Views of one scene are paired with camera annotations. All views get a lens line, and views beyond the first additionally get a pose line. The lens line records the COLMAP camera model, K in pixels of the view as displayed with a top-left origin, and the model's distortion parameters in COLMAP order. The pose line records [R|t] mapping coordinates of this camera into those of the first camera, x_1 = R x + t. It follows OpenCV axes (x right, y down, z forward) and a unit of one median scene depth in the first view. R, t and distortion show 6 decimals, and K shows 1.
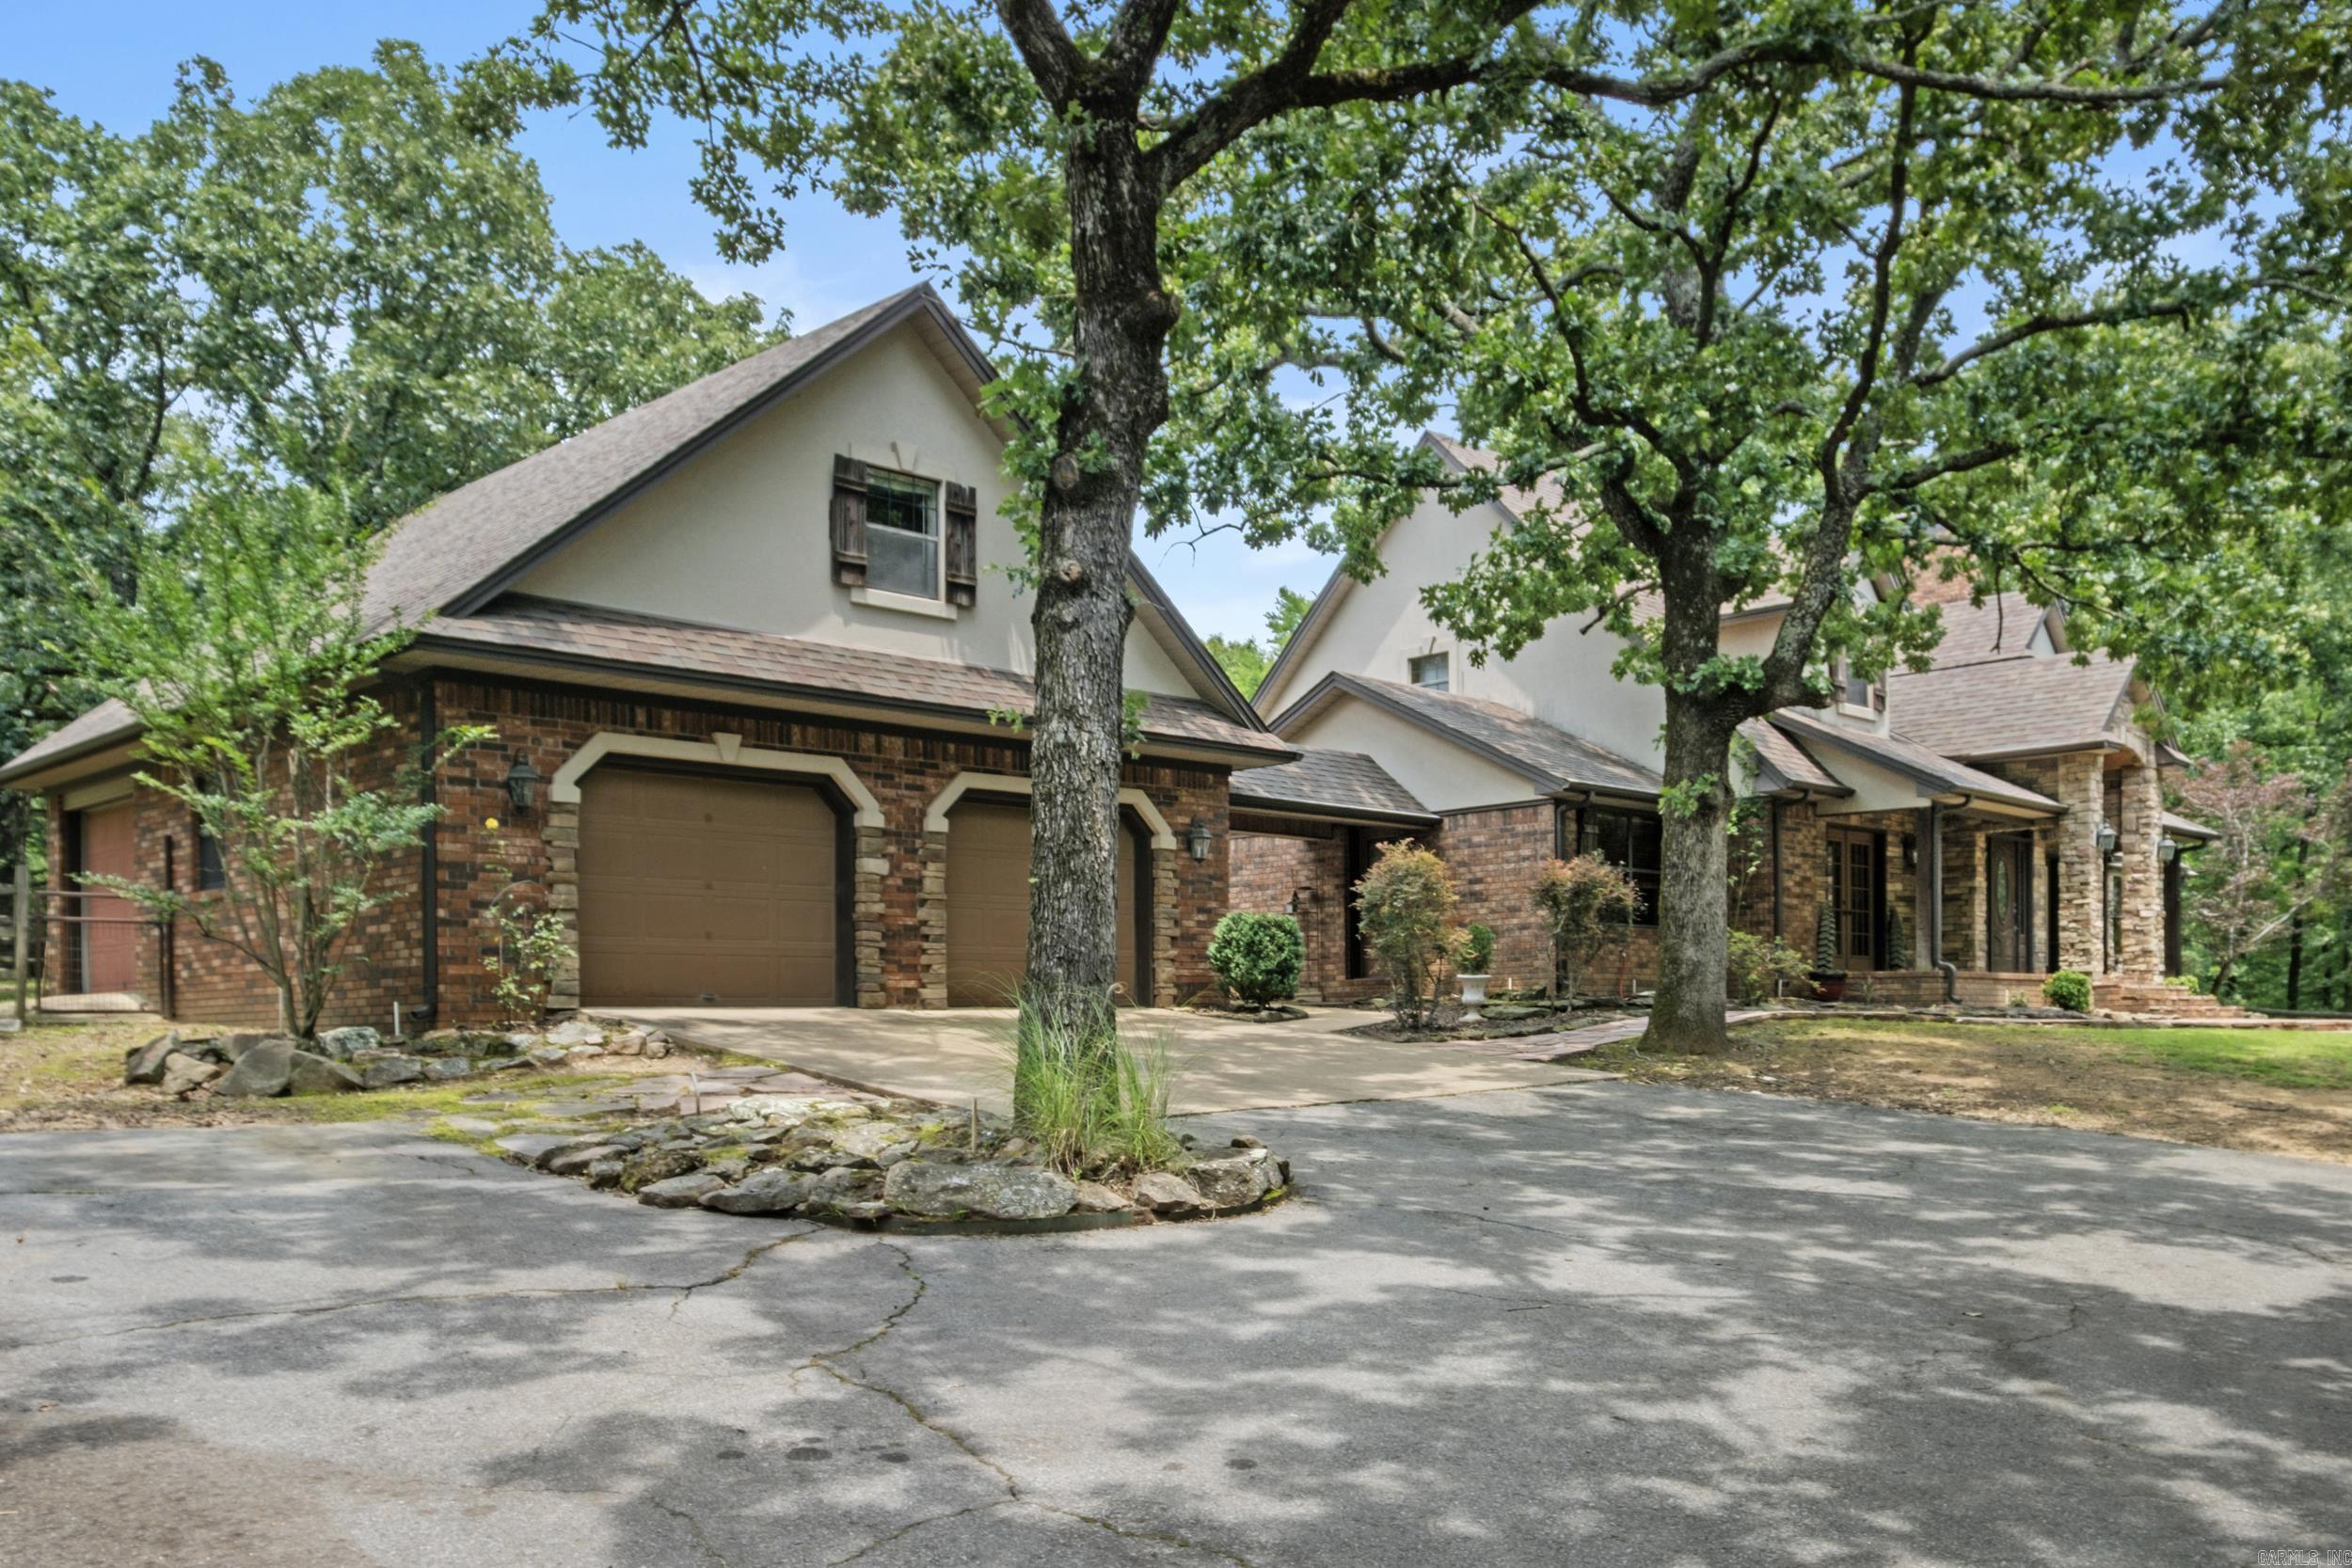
lens RADIAL K [[1561.8, 0, 1176.1], [0, 1561.8, 788.0], [0, 0, 1]] dist [0.013596, -0.003498]
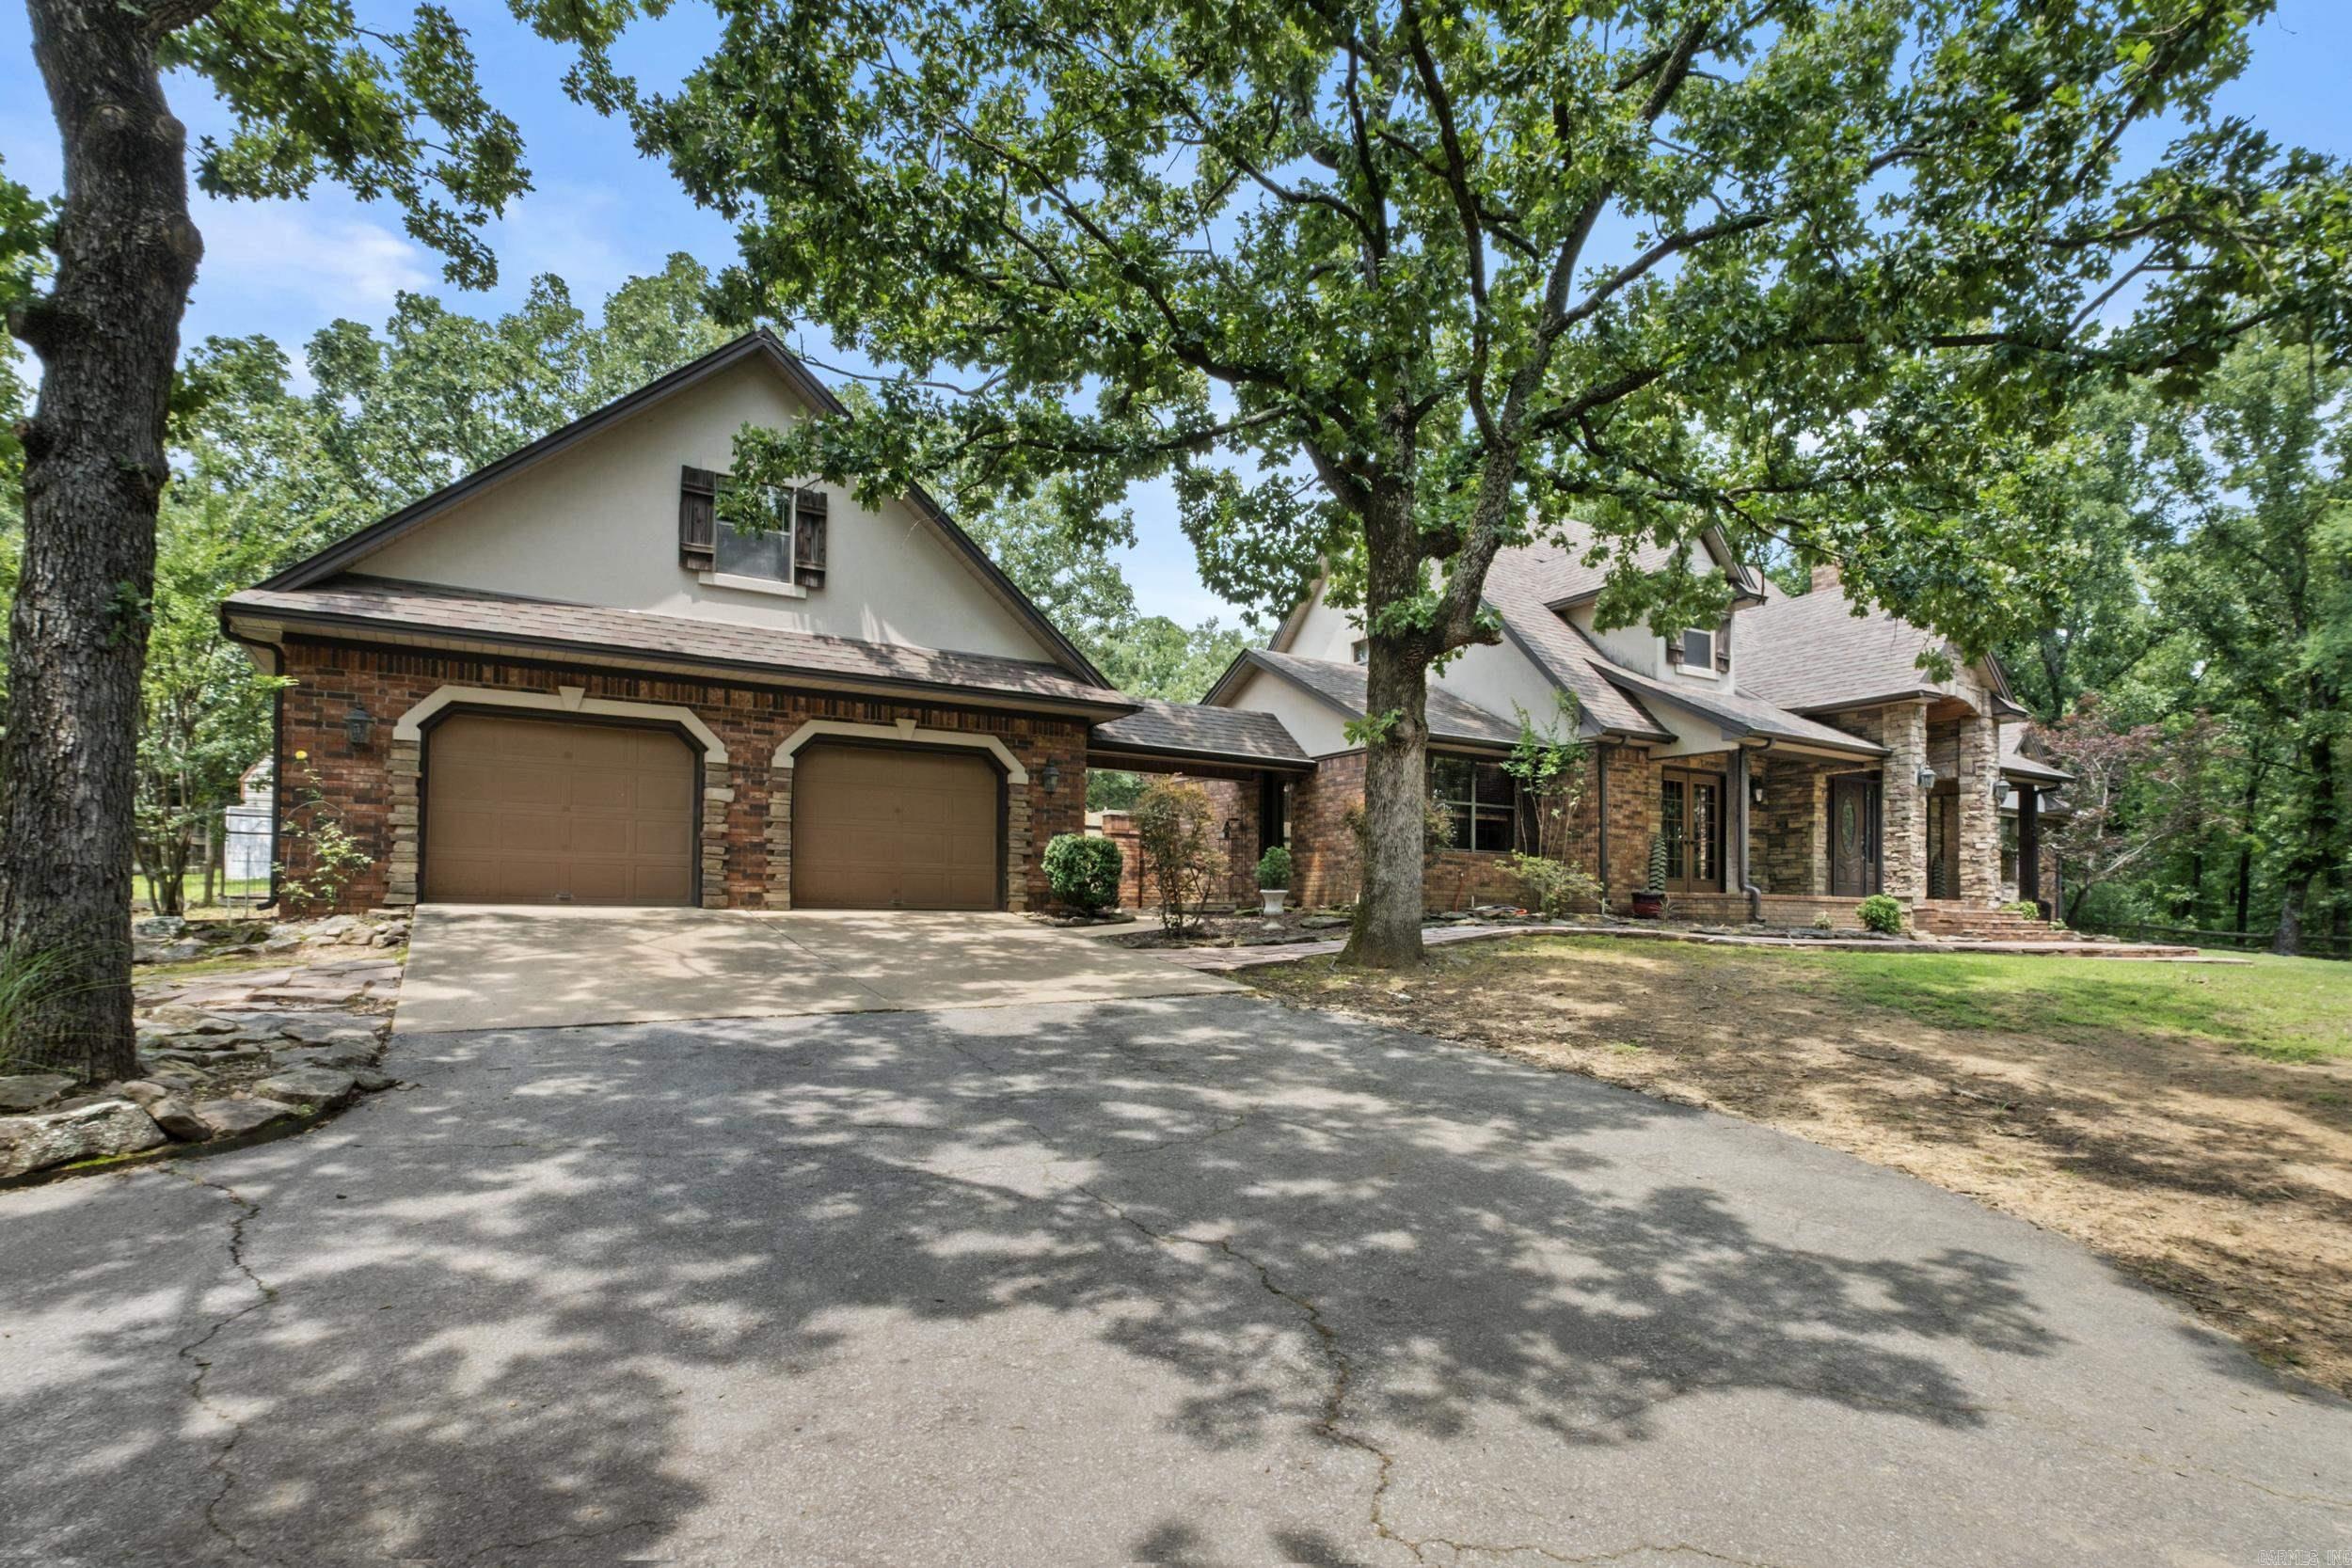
lens RADIAL K [[1020.8, 0, 1183.8], [0, 1020.8, 747.8], [0, 0, 1]] dist [0.004513, 0.000600]
pose [[0.980301, -0.008582, -0.197325, 0.316186], [0.006130, 0.999896, -0.013035, 0.024431], [0.197416, 0.011569, 0.980252, 0.259462]]
